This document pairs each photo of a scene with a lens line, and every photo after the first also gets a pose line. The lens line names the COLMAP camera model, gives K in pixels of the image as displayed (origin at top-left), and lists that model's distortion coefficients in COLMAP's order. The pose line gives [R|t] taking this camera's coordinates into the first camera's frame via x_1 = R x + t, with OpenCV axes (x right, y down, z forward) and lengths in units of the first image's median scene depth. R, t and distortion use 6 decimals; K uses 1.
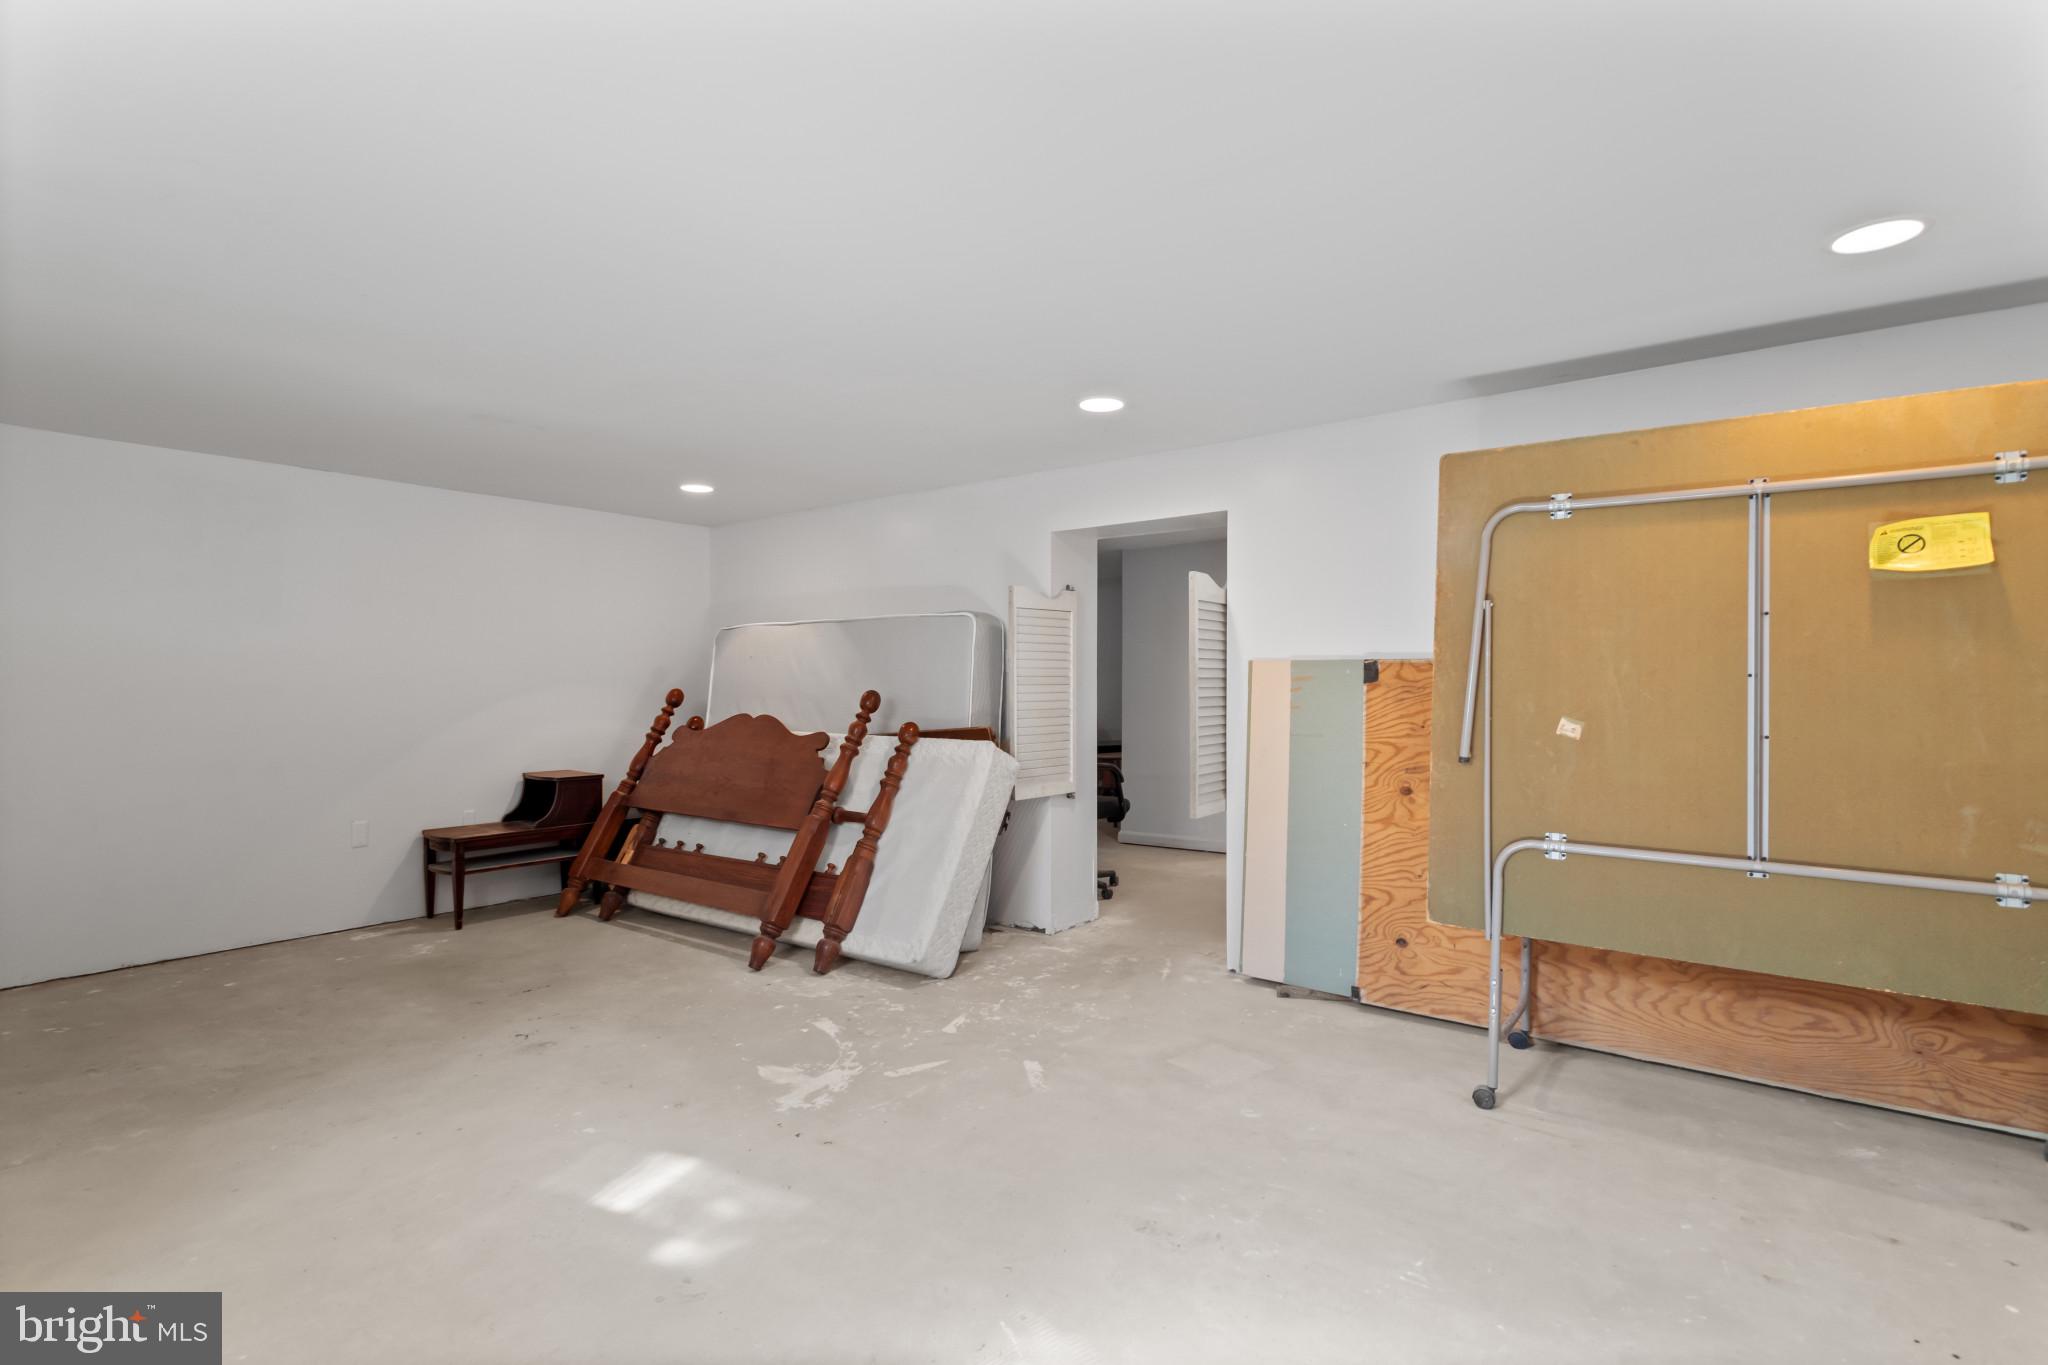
lens RADIAL K [[943.5, 0, 1027.3], [0, 943.5, 690.3], [0, 0, 1]] dist [-0.000068, 0.000043]
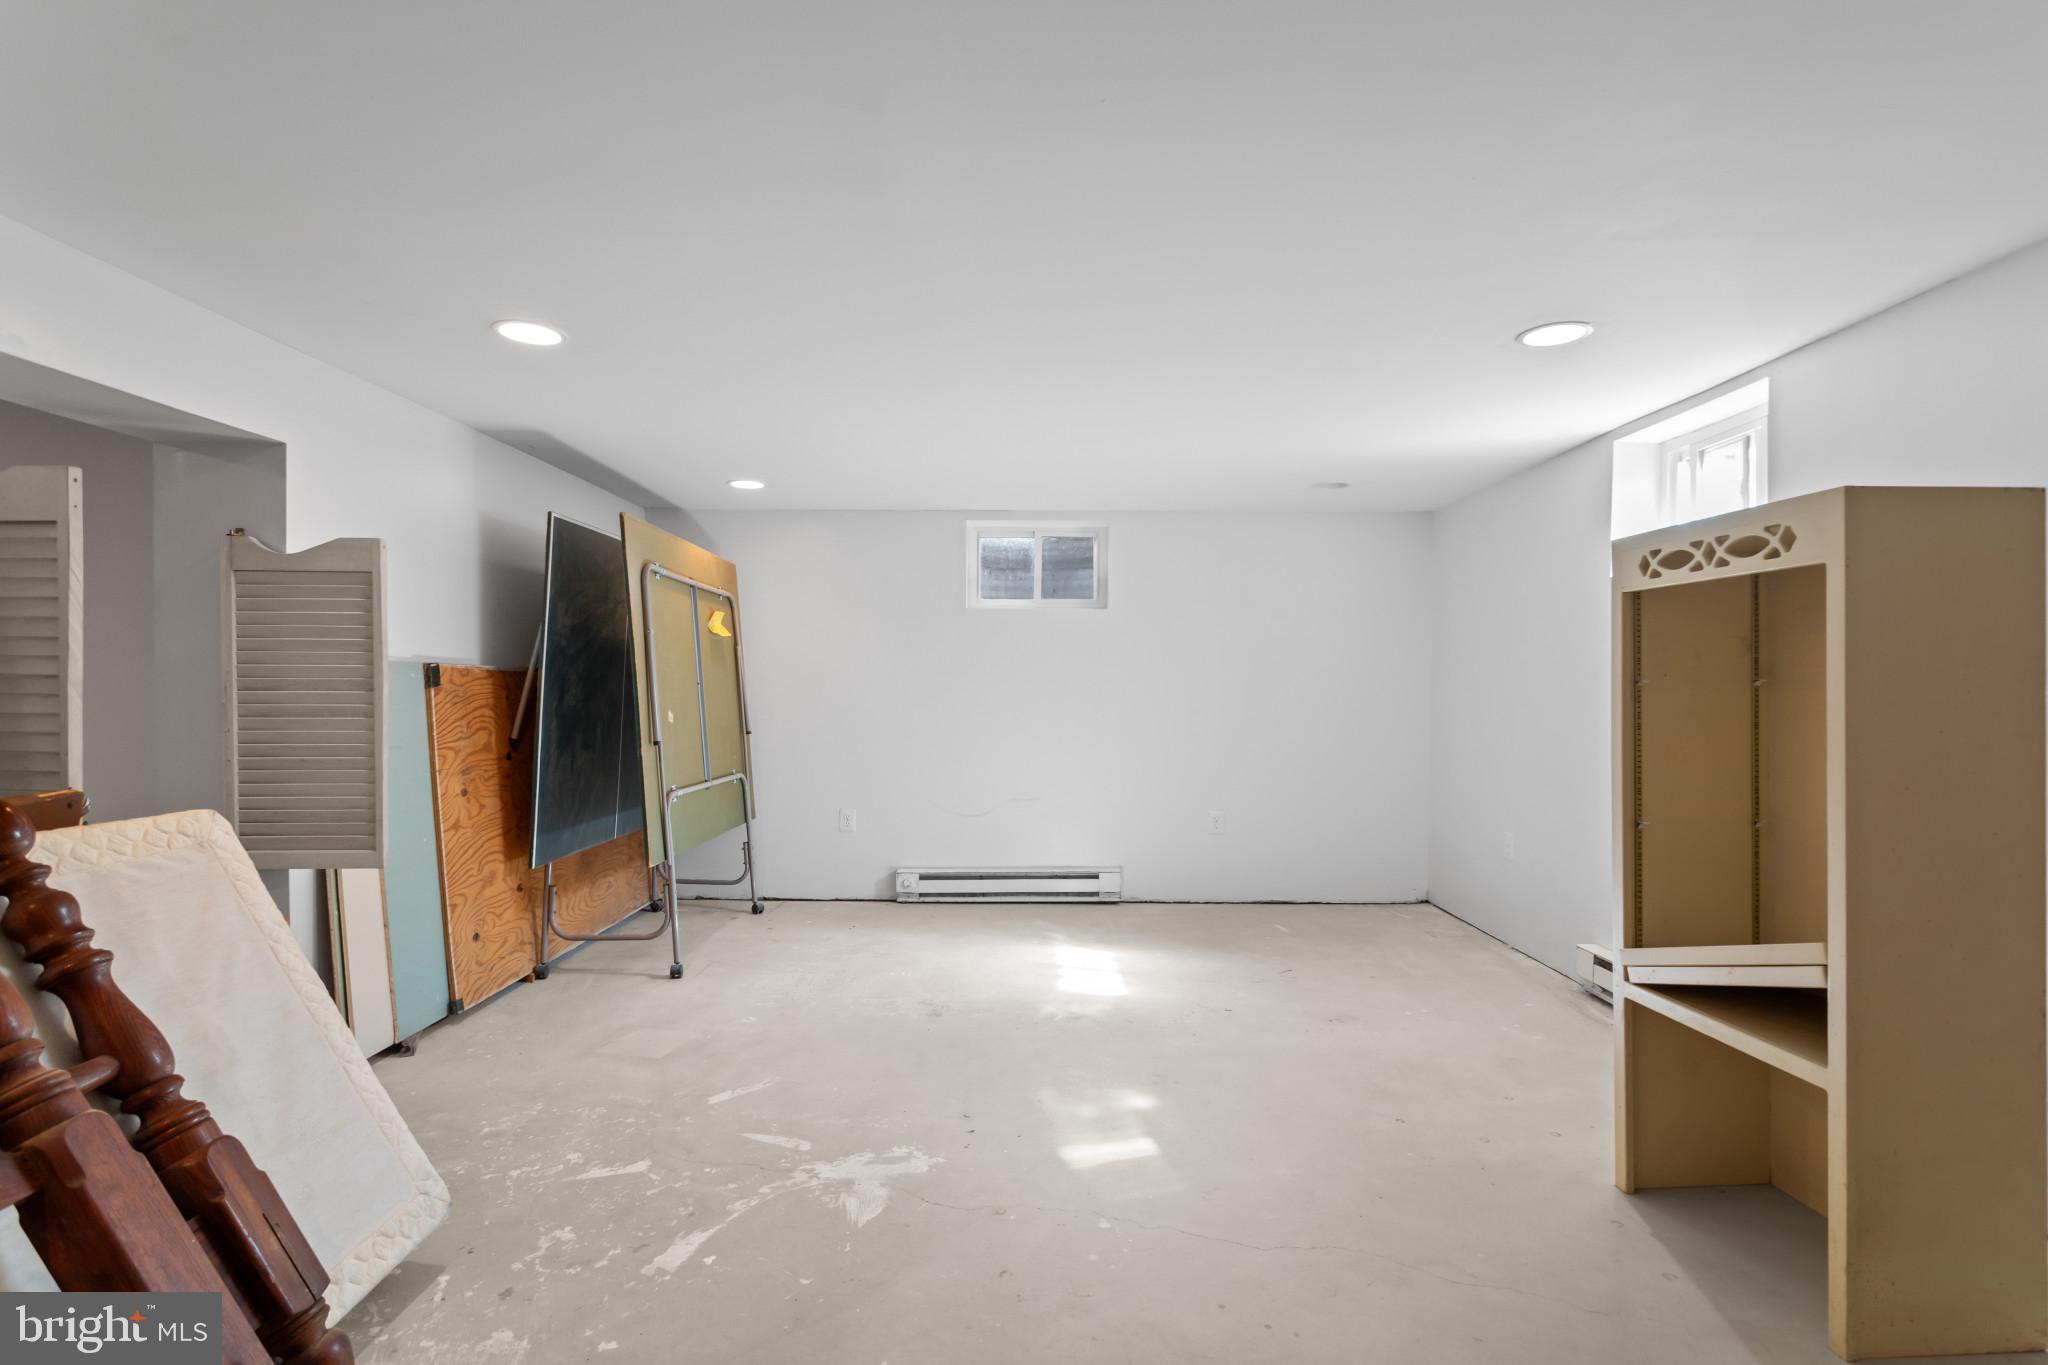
lens RADIAL K [[943.5, 0, 1026.2], [0, 943.5, 688.9], [0, 0, 1]] dist [-0.000068, 0.000043]
pose [[-0.595689, -0.001078, 0.803214, -0.810931], [-0.000122, 0.999999, 0.001251, -0.007696], [-0.803215, 0.000648, -0.595689, 1.149720]]
